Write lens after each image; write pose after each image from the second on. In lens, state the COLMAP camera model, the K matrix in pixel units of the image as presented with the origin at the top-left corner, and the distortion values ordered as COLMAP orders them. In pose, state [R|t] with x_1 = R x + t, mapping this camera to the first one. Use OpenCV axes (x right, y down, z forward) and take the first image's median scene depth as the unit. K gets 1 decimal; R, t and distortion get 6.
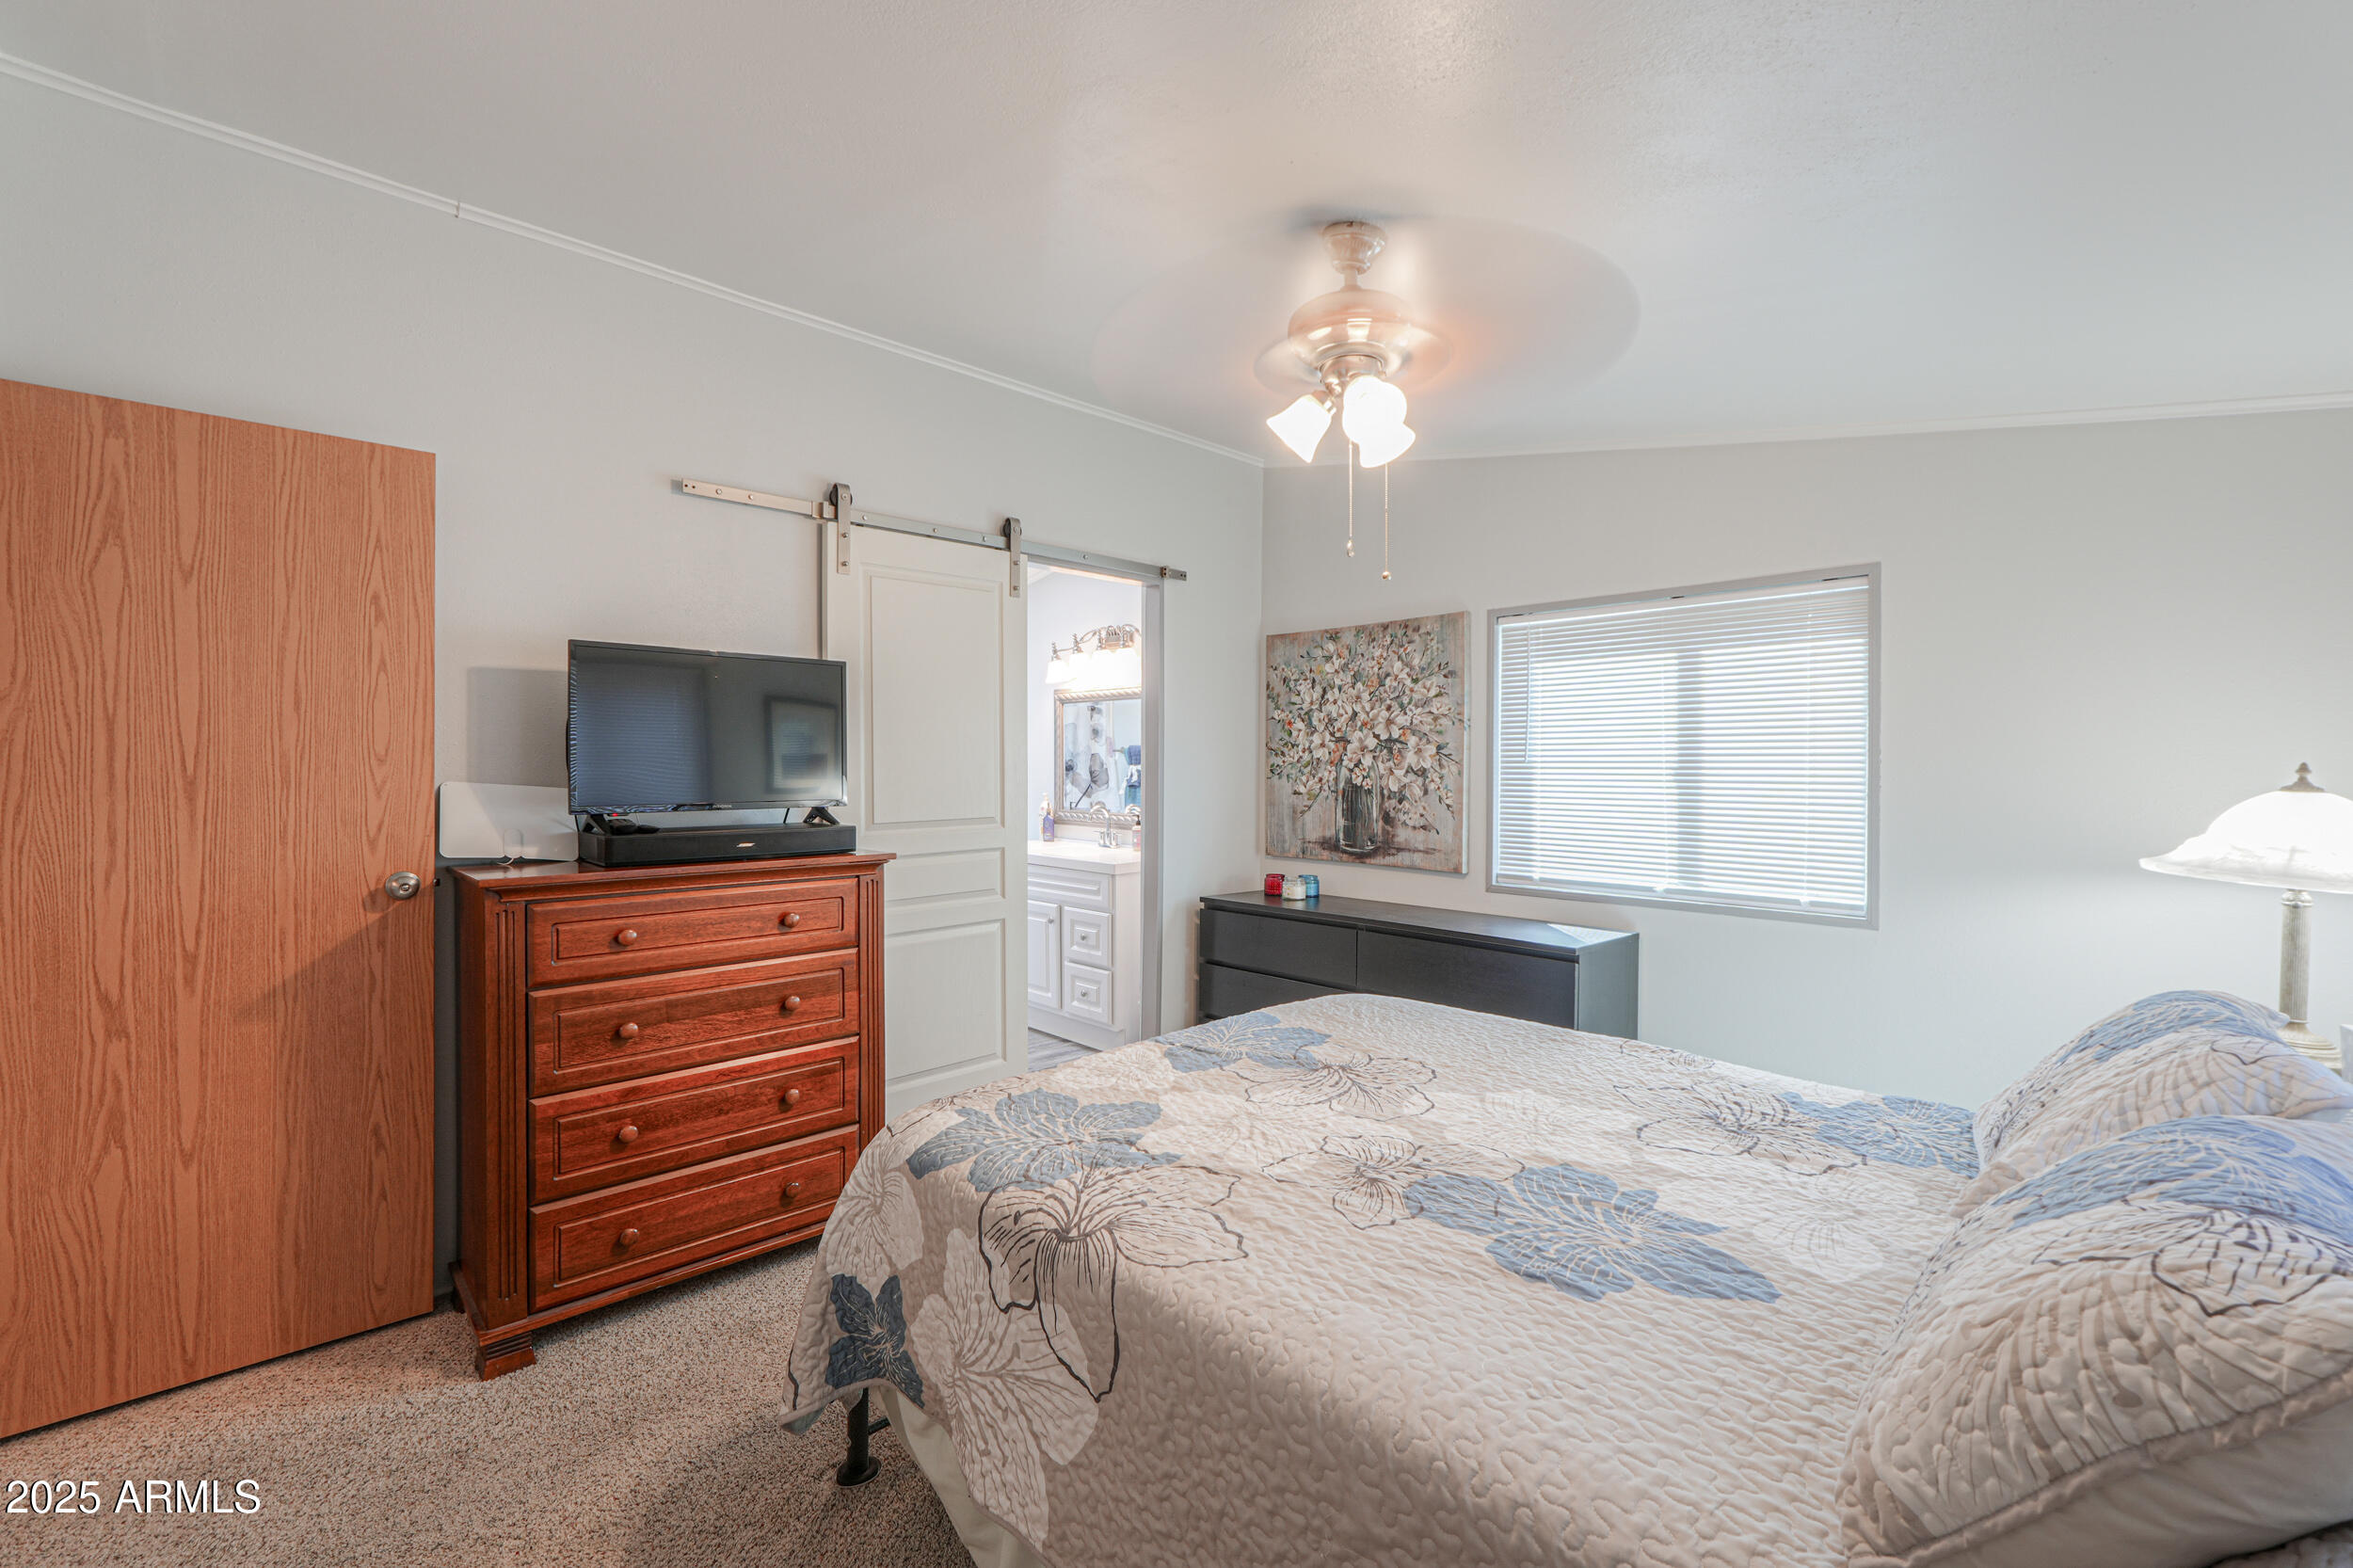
lens RADIAL K [[1005.7, 0, 1165.8], [0, 1005.7, 771.6], [0, 0, 1]] dist [-0.001629, -0.000292]
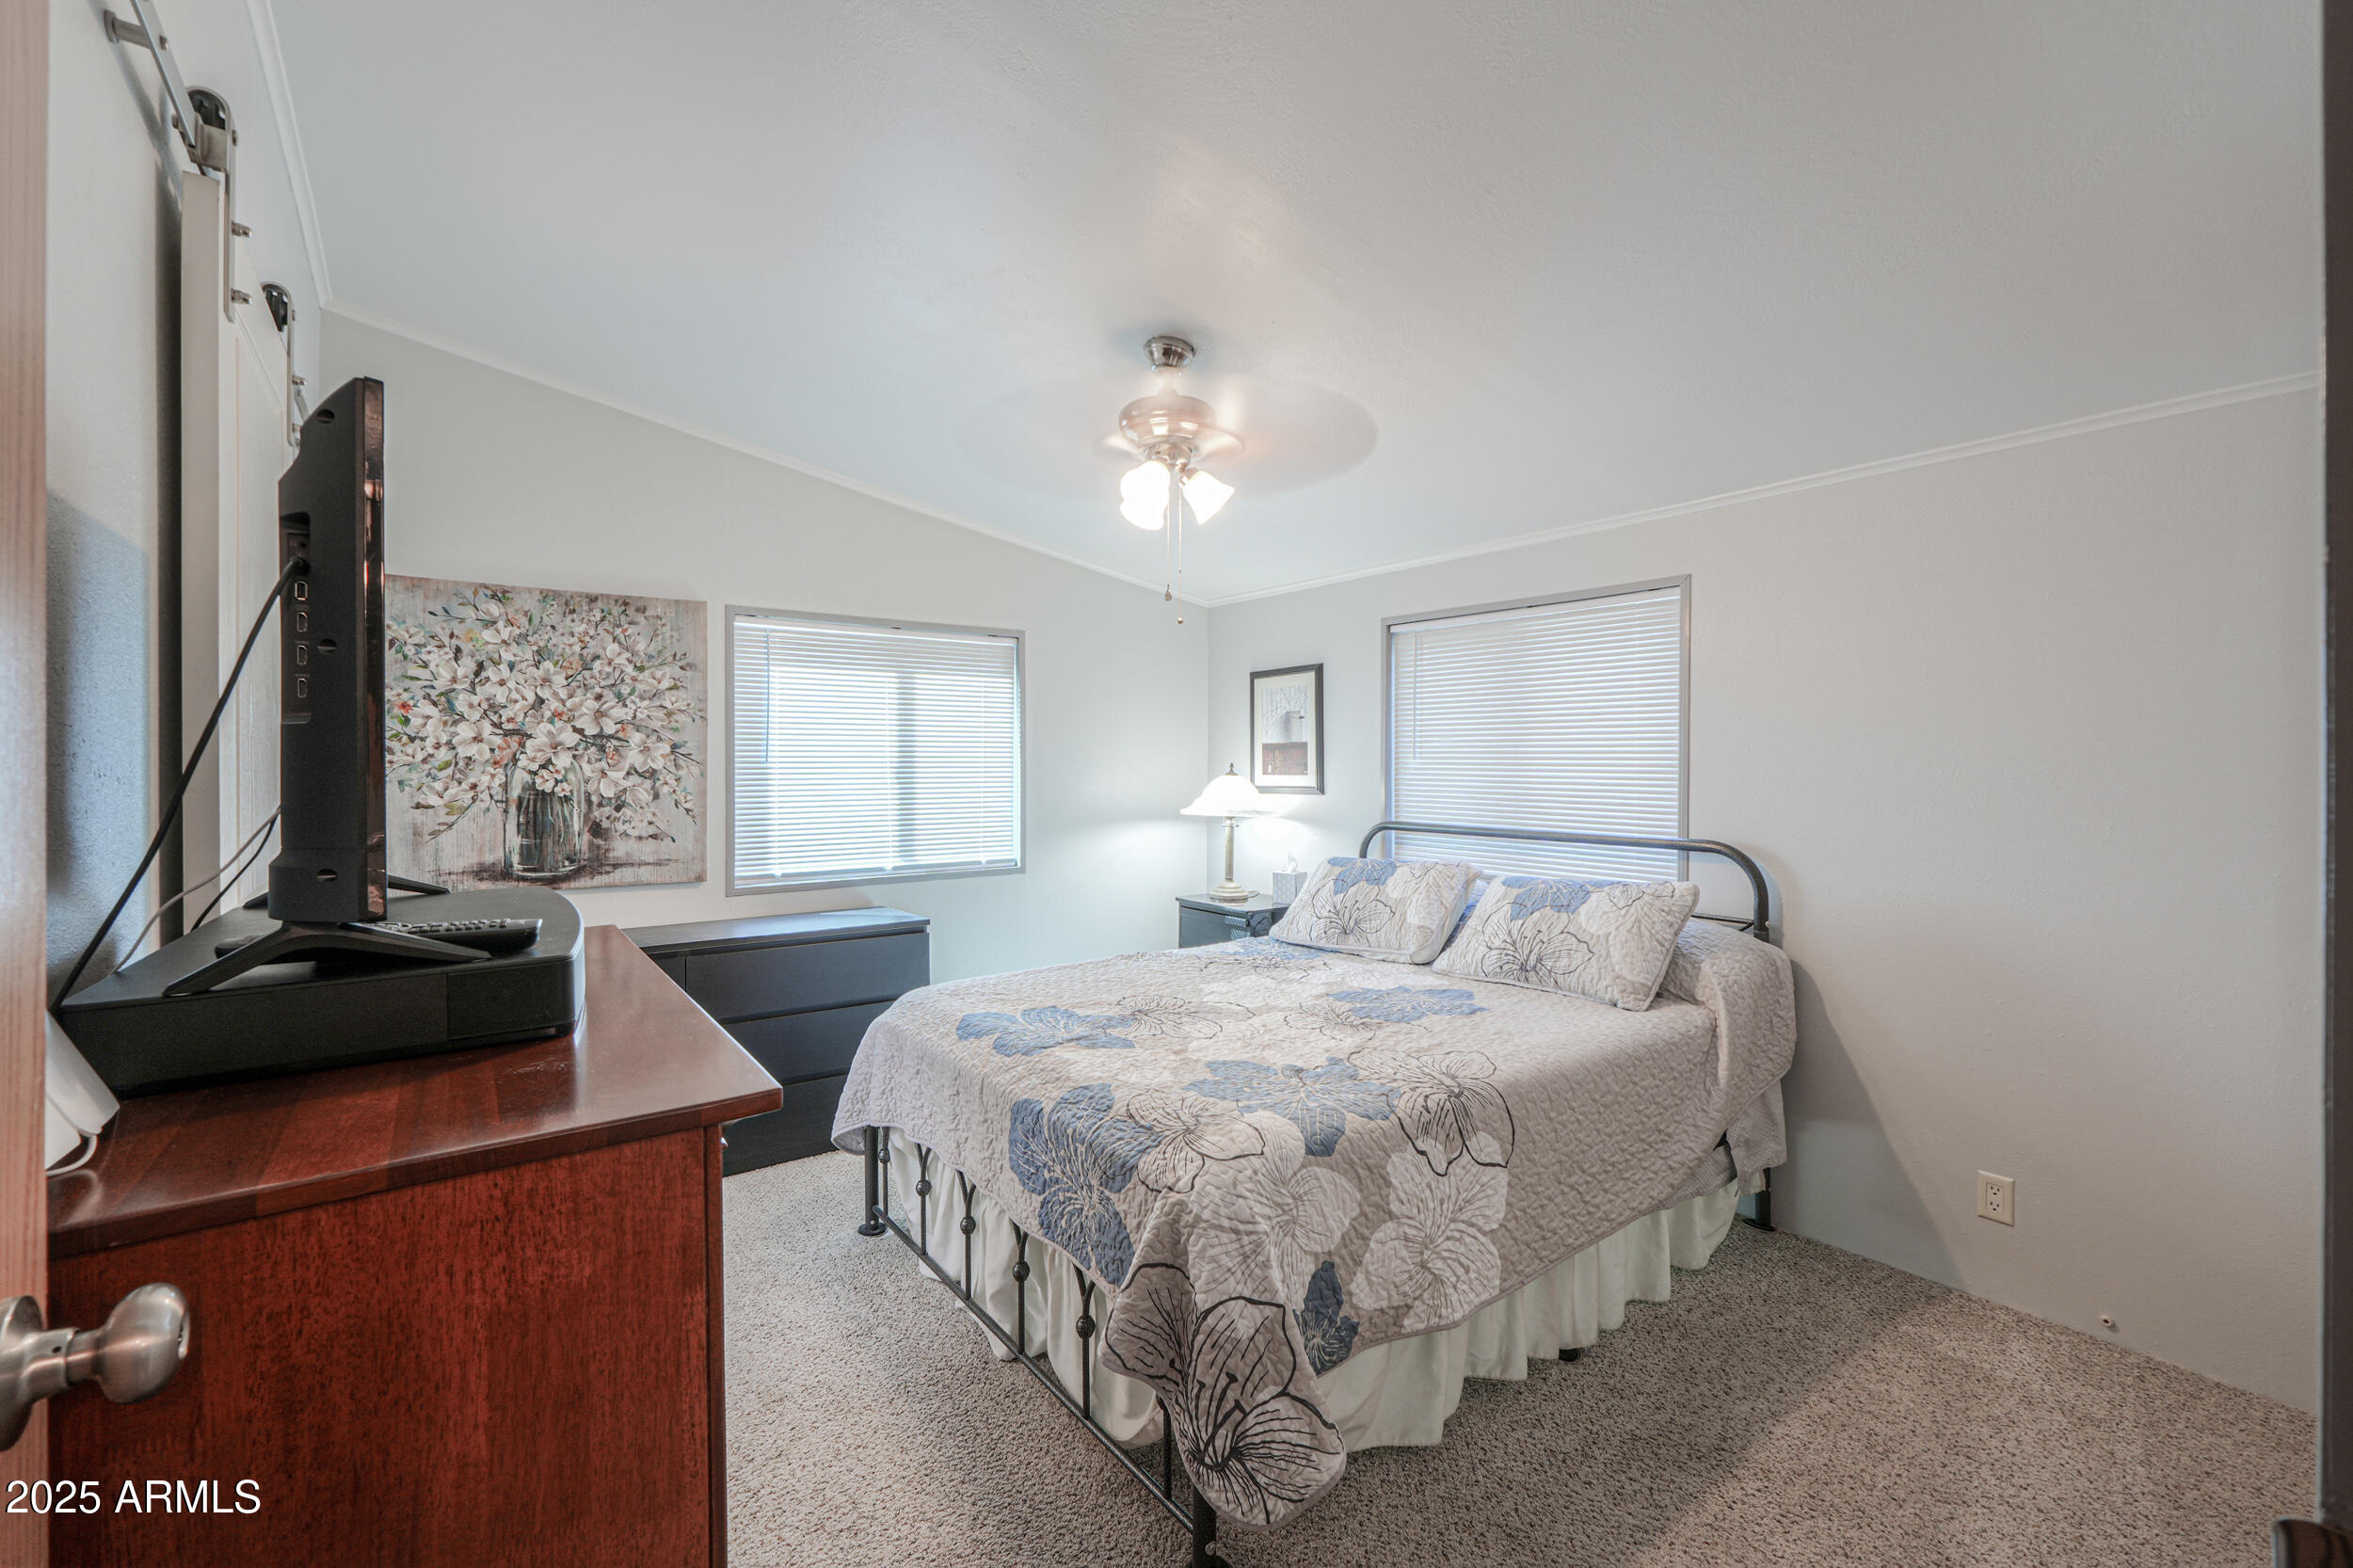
lens RADIAL K [[1005.7, 0, 1169.5], [0, 1005.7, 771.2], [0, 0, 1]] dist [-0.001629, -0.000292]
pose [[0.109536, -0.009056, 0.993942, -0.553191], [0.008995, 0.999927, 0.008119, -0.004711], [-0.993942, 0.008052, 0.109610, 0.440741]]
